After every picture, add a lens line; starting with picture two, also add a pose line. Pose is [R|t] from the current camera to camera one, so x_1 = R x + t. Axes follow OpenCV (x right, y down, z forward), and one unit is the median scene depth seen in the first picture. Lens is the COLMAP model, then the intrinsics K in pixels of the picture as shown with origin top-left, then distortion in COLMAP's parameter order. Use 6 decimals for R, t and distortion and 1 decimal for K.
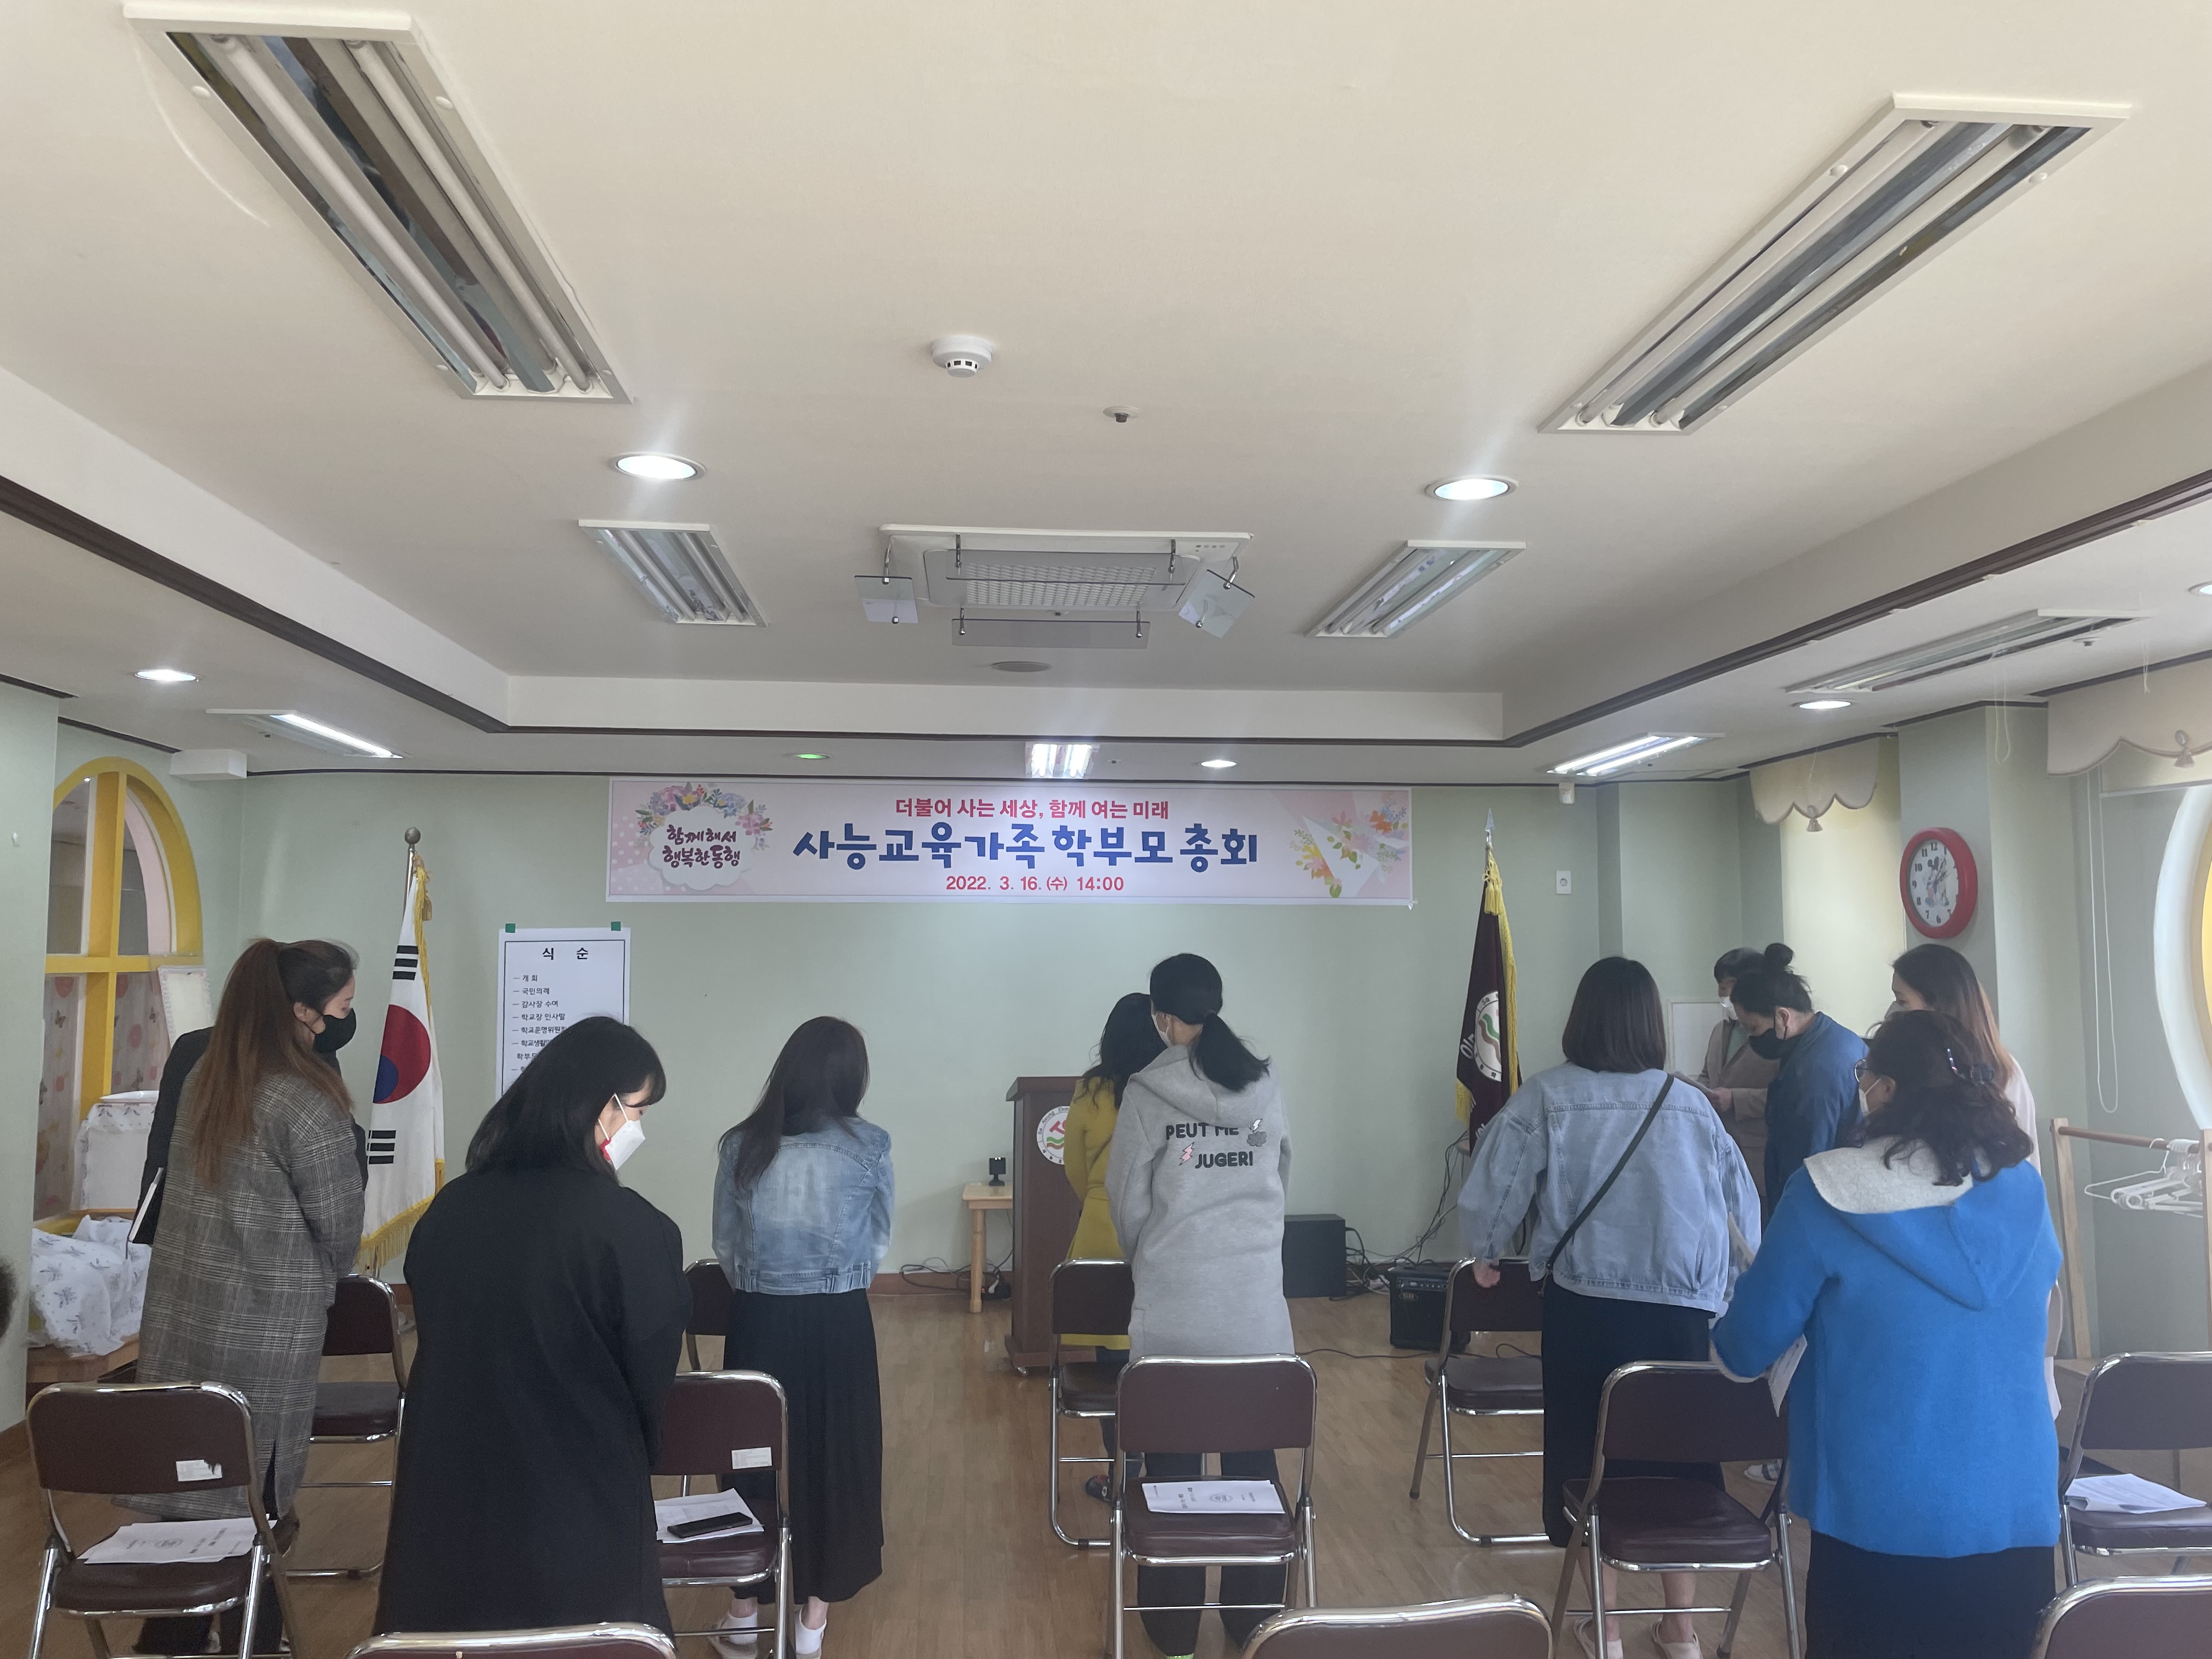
lens RADIAL K [[1672.1, 0, 1105.6], [0, 1672.1, 822.6], [0, 0, 1]] dist [0.046395, -0.001443]
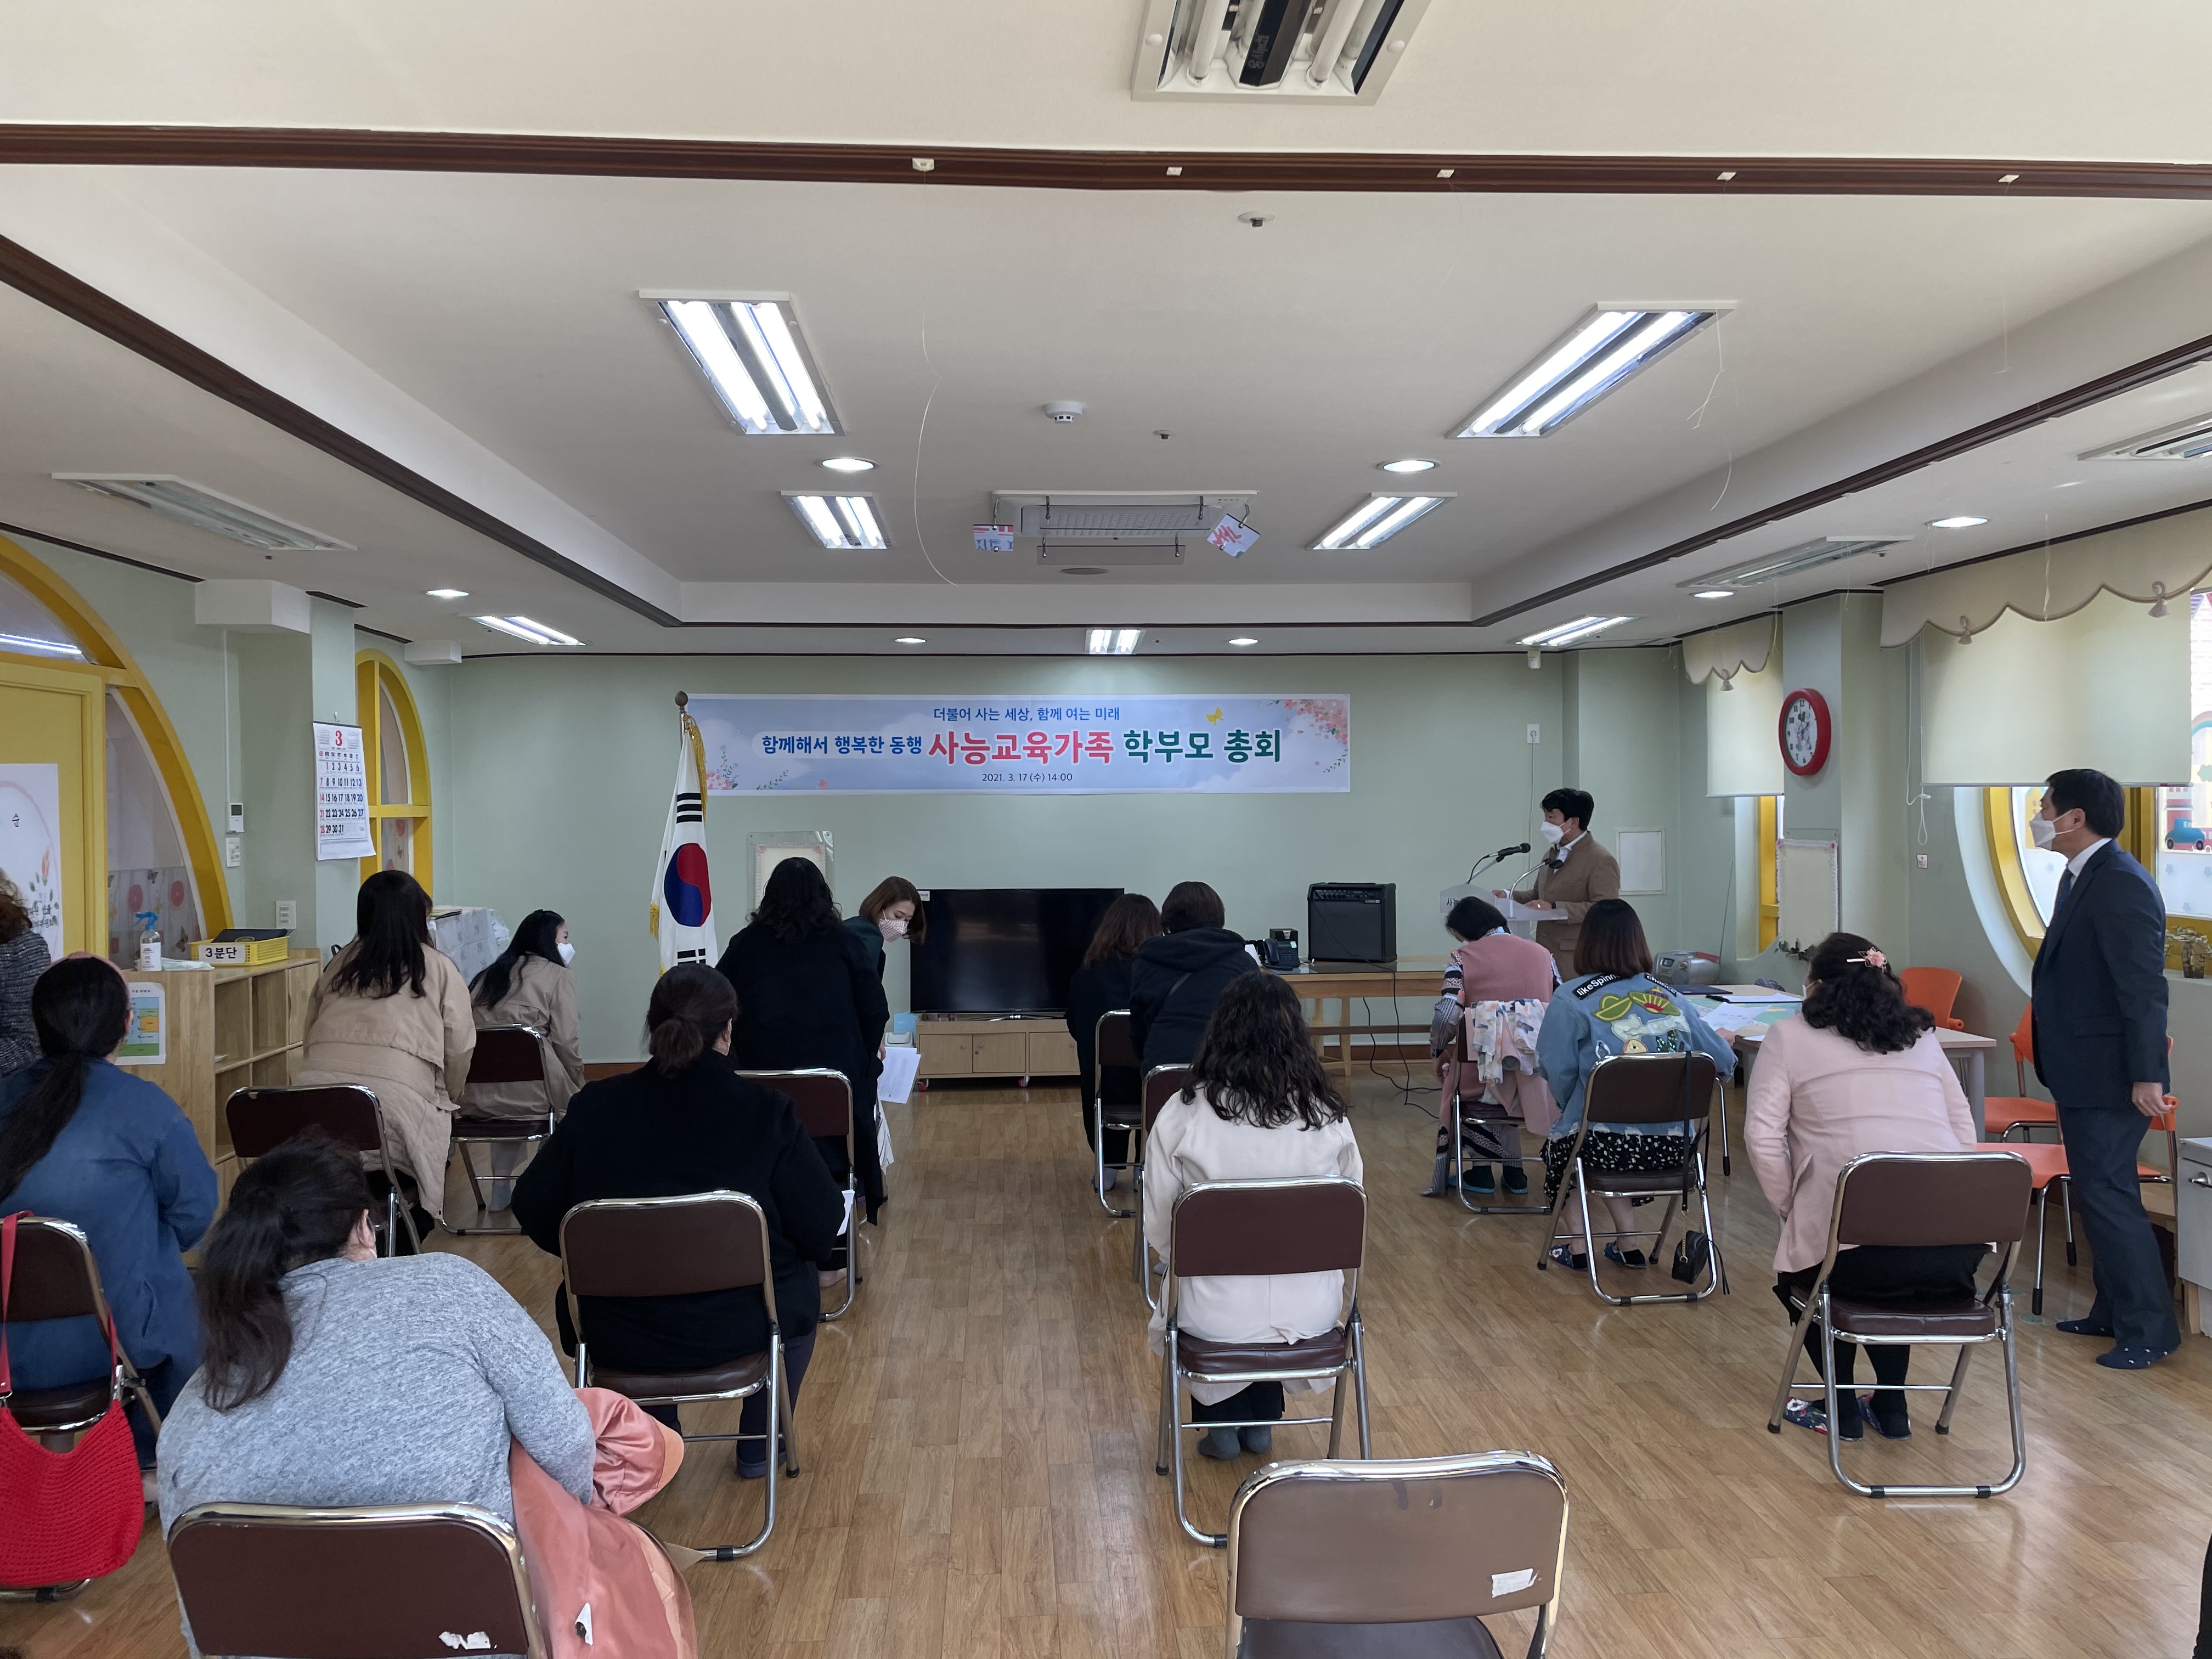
lens RADIAL K [[1672.1, 0, 1101.5], [0, 1672.1, 826.0], [0, 0, 1]] dist [0.046395, -0.001443]
pose [[0.999621, -0.010968, -0.025259, -0.006645], [0.013210, 0.995818, 0.090394, -0.014120], [0.024162, -0.090694, 0.995586, -0.257303]]
